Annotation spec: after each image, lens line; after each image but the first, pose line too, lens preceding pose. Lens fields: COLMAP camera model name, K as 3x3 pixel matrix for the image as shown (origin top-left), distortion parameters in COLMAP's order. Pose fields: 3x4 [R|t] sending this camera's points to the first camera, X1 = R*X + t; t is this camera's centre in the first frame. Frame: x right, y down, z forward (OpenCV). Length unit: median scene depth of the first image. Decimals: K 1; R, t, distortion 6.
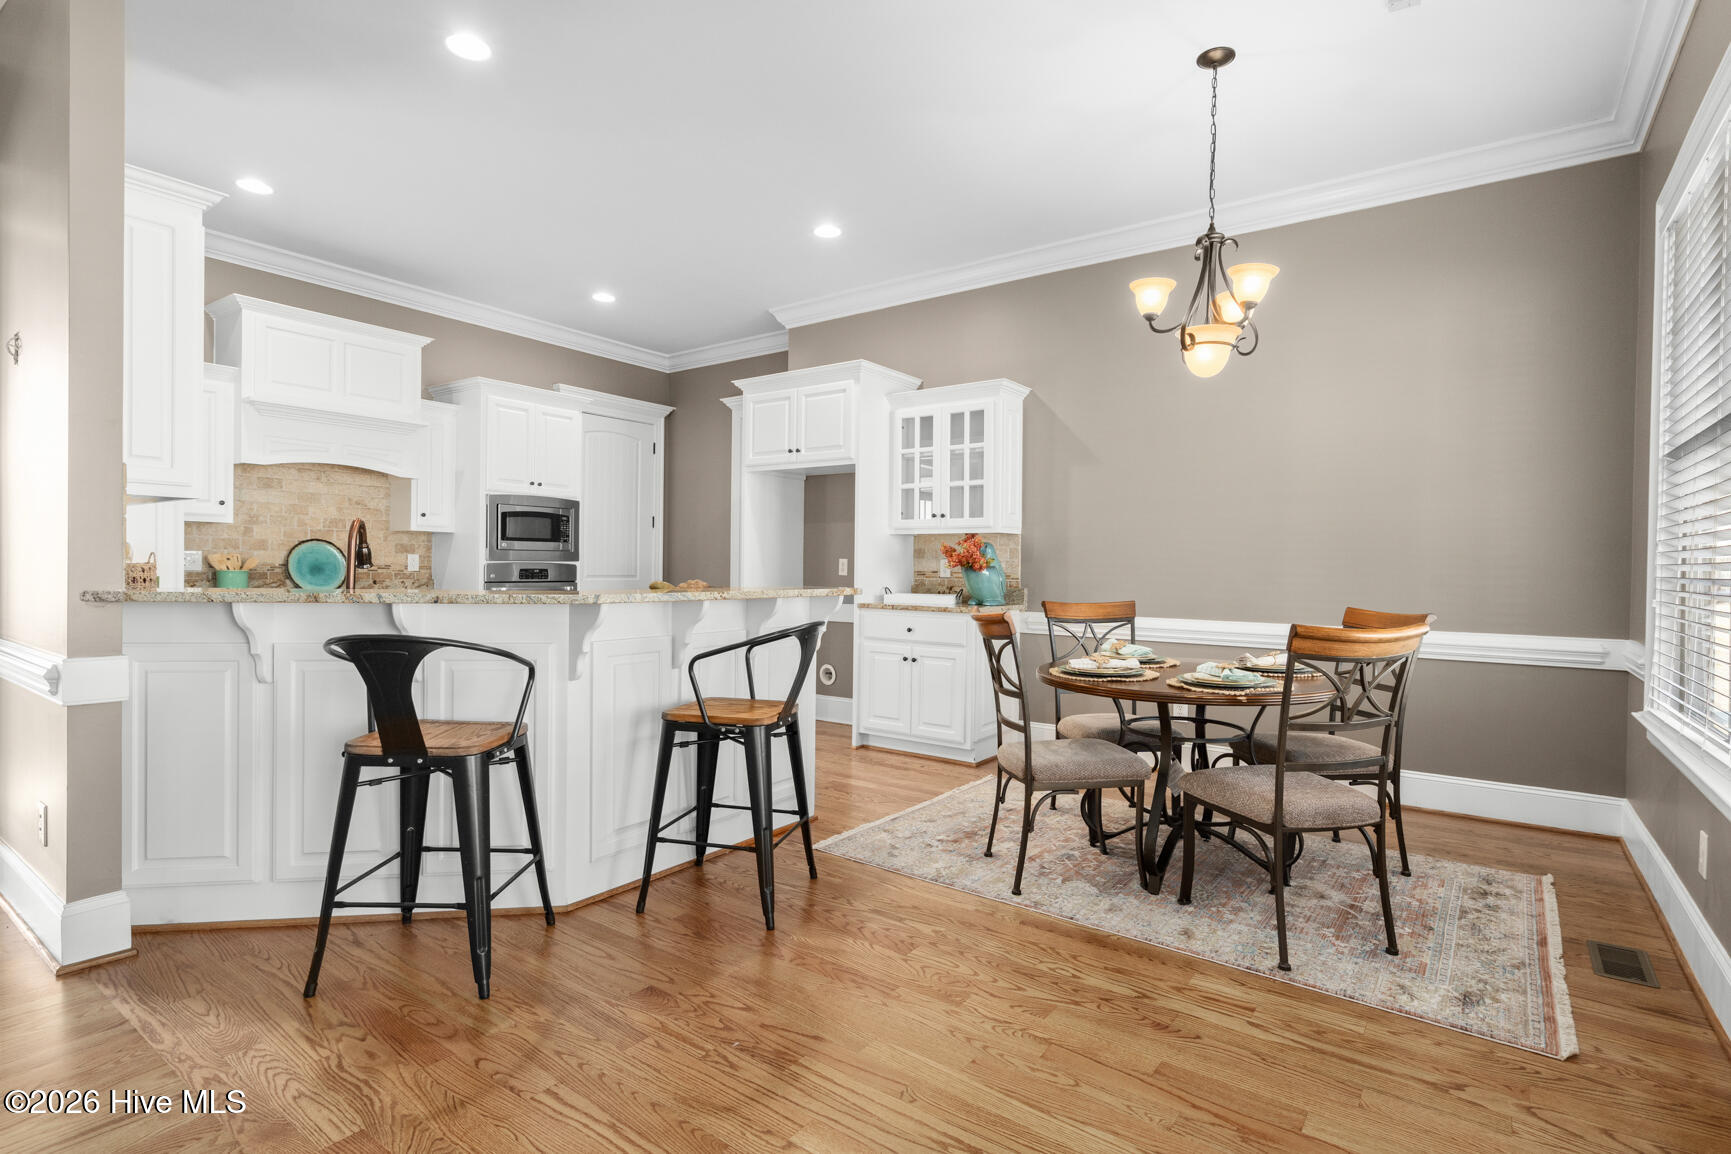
lens RADIAL K [[828.4, 0, 858.7], [0, 828.4, 581.1], [0, 0, 1]] dist [-0.002581, 0.003018]
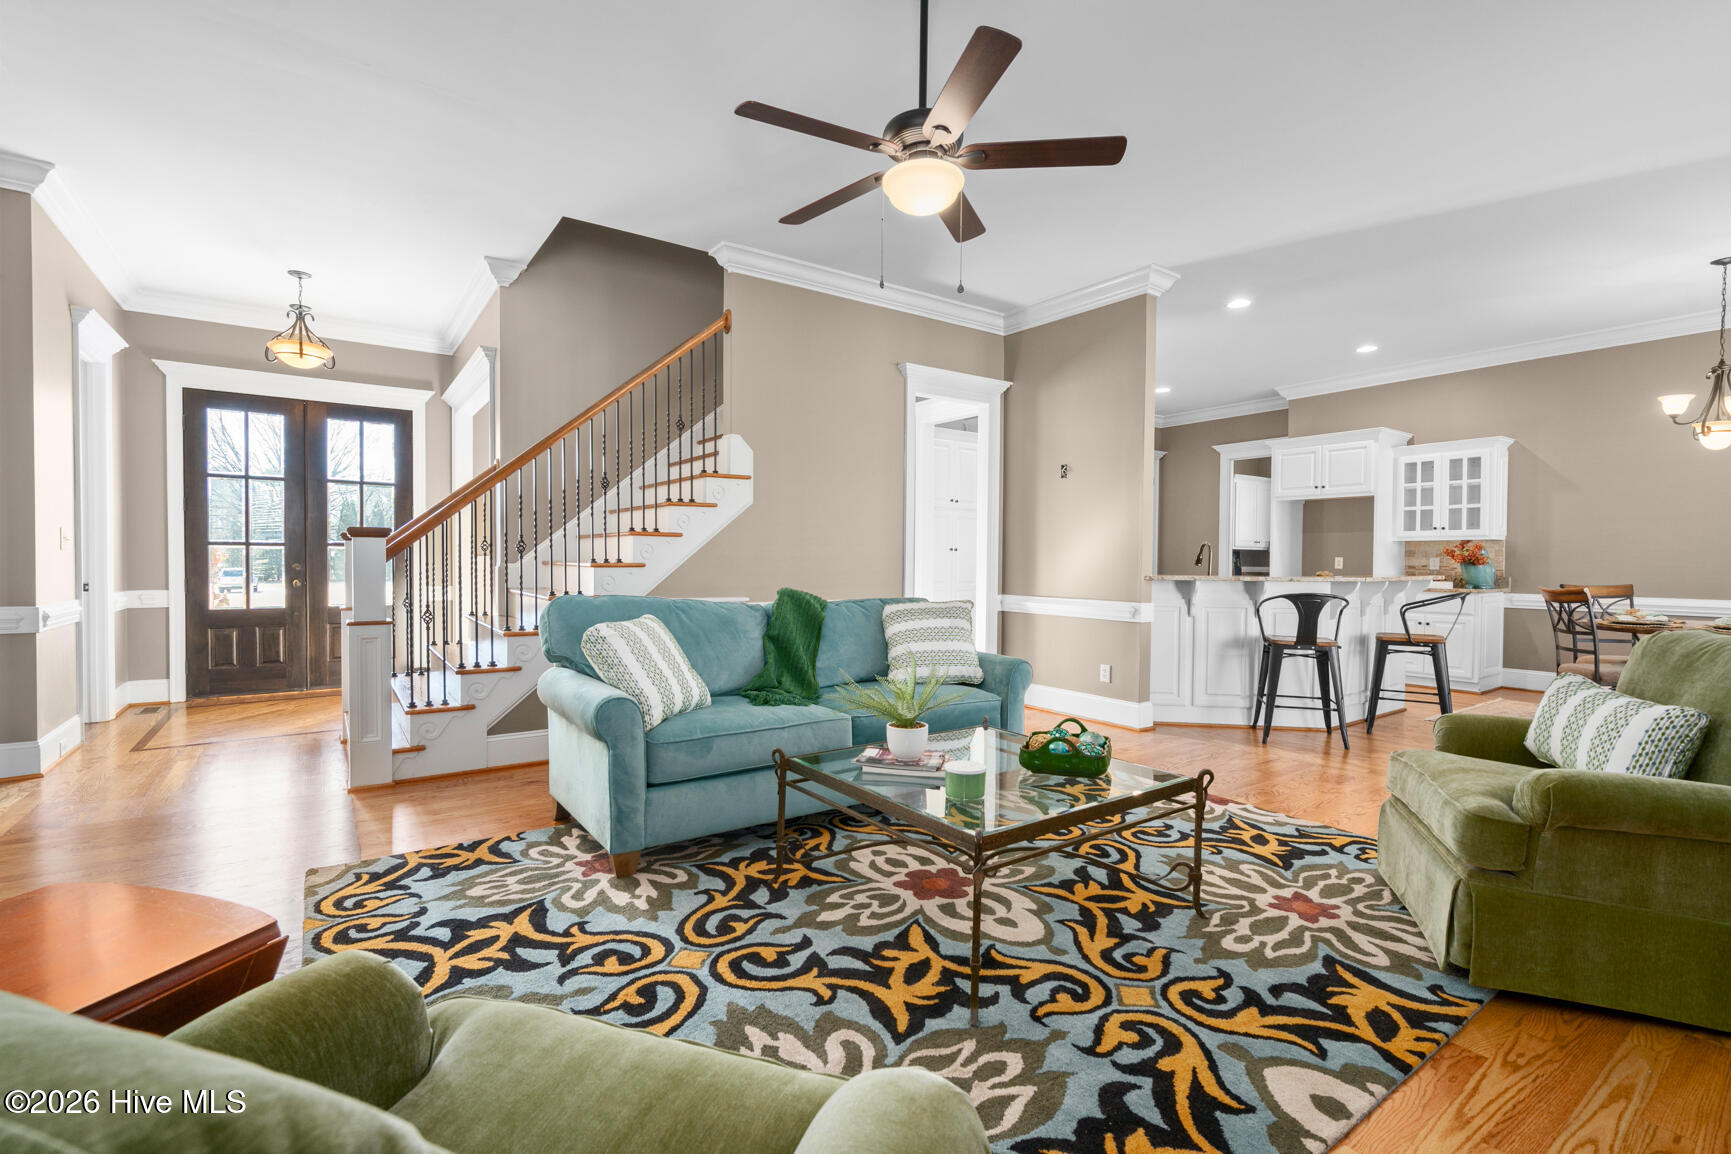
lens RADIAL K [[765.4, 0, 873.9], [0, 765.4, 576.8], [0, 0, 1]] dist [-0.004441, 0.000925]
pose [[0.951764, -0.001399, -0.306829, -0.442454], [0.001041, 0.999999, -0.001332, 0.008398], [0.306831, 0.000948, 0.951764, -0.605374]]
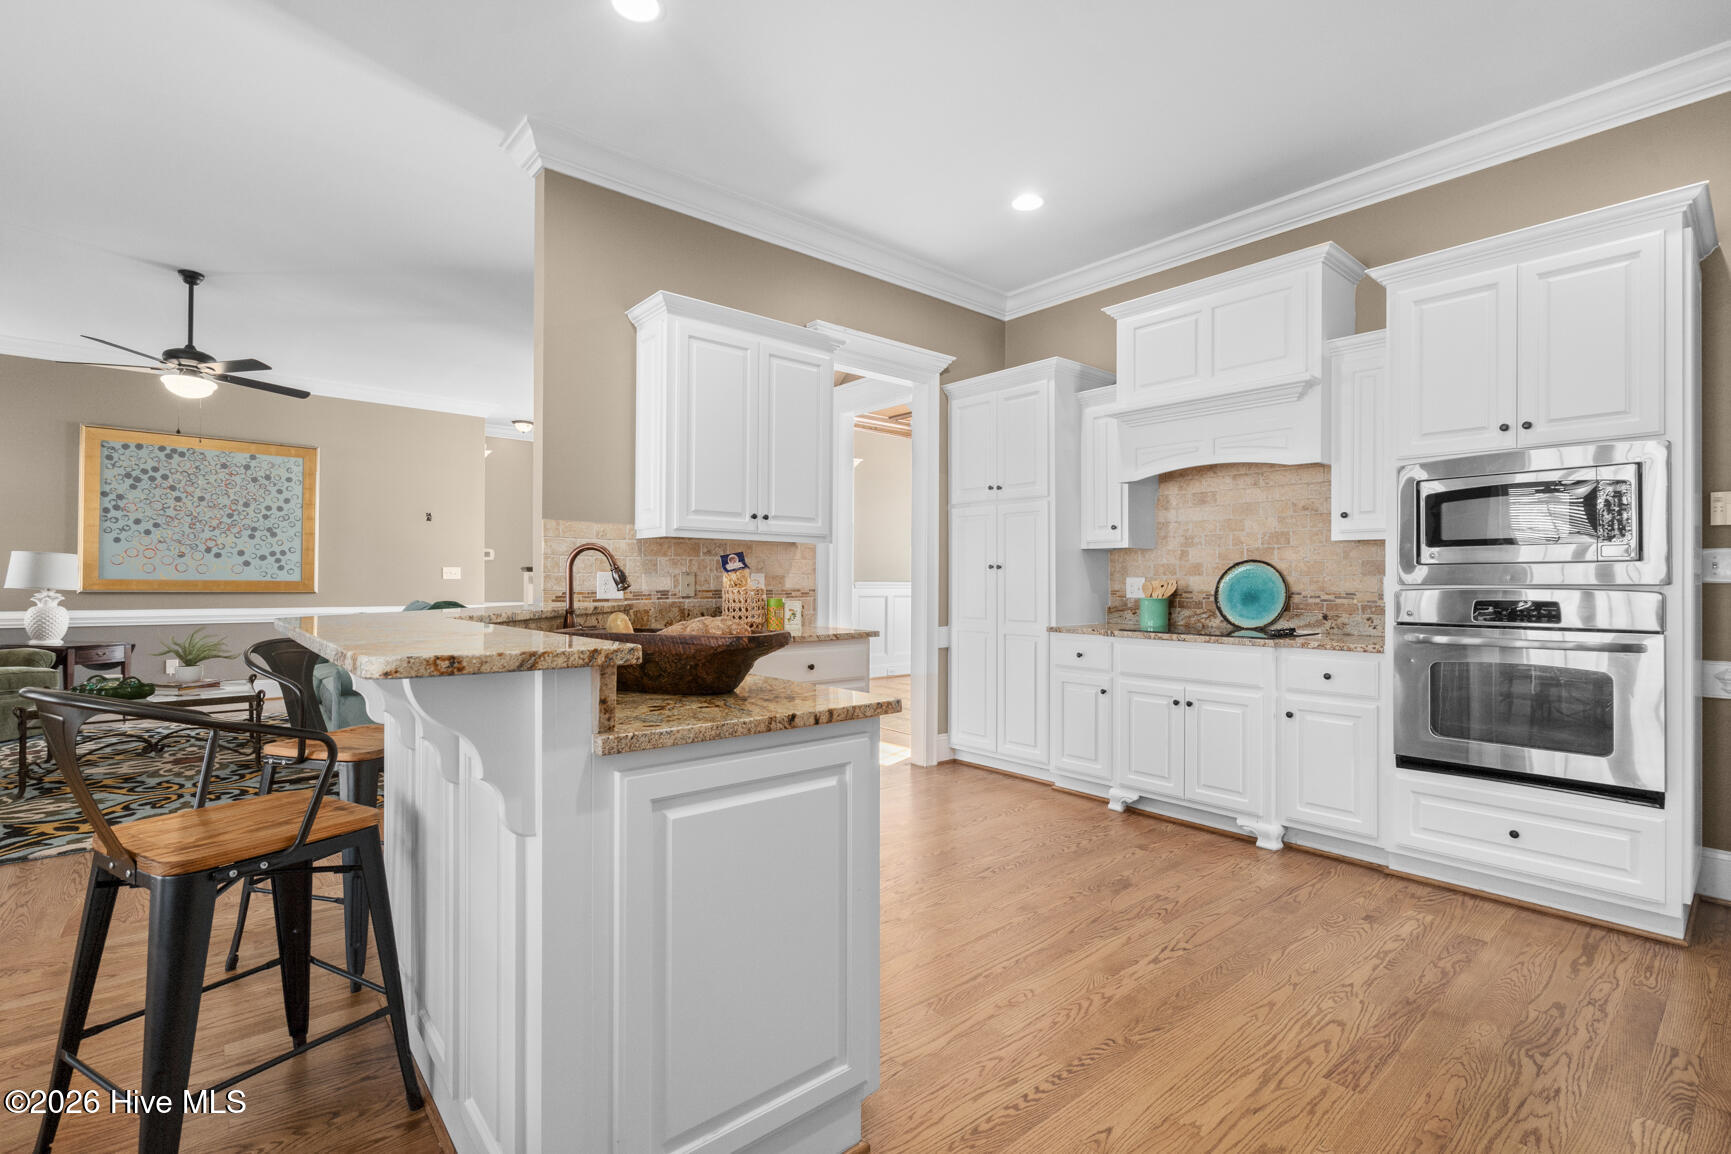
lens RADIAL K [[765.4, 0, 868.9], [0, 765.4, 577.6], [0, 0, 1]] dist [-0.004441, 0.000925]
pose [[-0.218714, -0.020562, -0.975572, 0.146525], [-0.023986, 0.999589, -0.015690, -0.014361], [0.975494, 0.019969, -0.219117, 0.849204]]
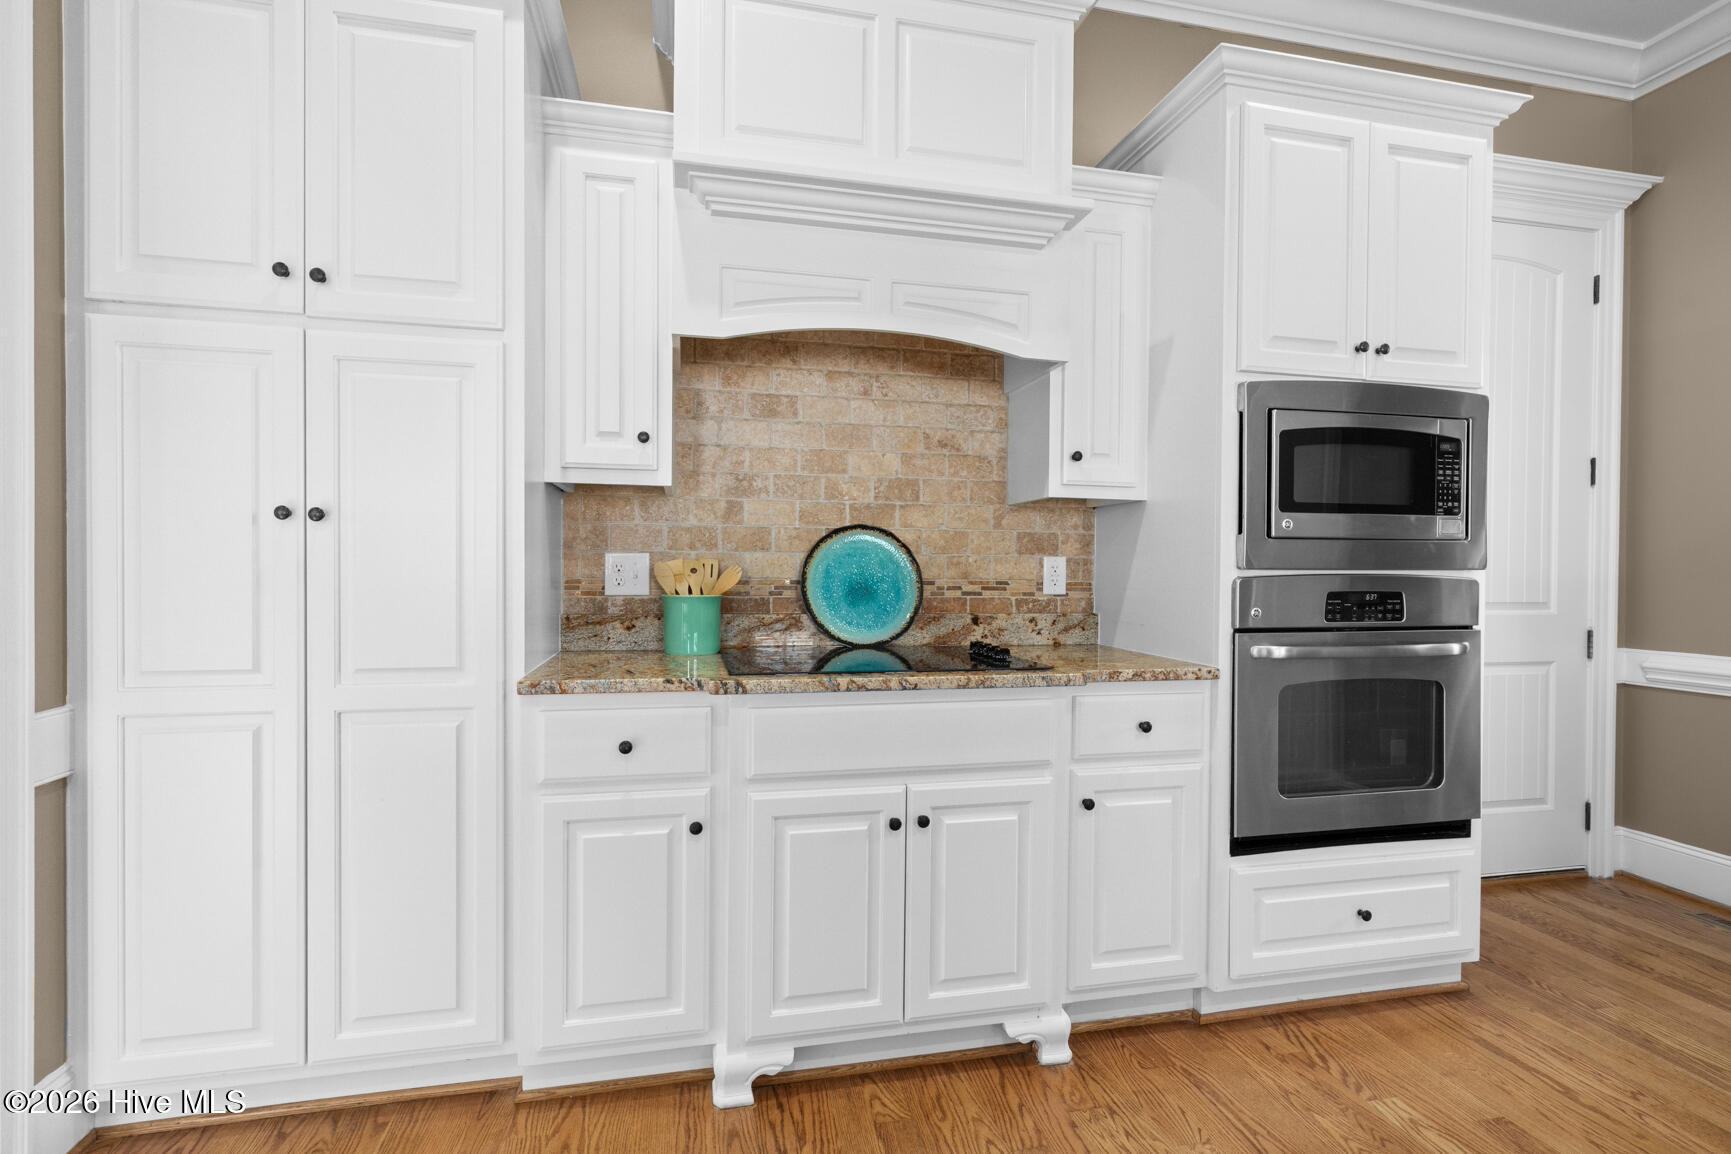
lens RADIAL K [[828.4, 0, 876.9], [0, 828.4, 576.3], [0, 0, 1]] dist [-0.002581, 0.003018]
pose [[0.756709, -0.004280, -0.653738, -0.373031], [-0.008251, 0.999836, -0.016096, -0.016430], [0.653700, 0.017573, 0.756549, 0.701905]]
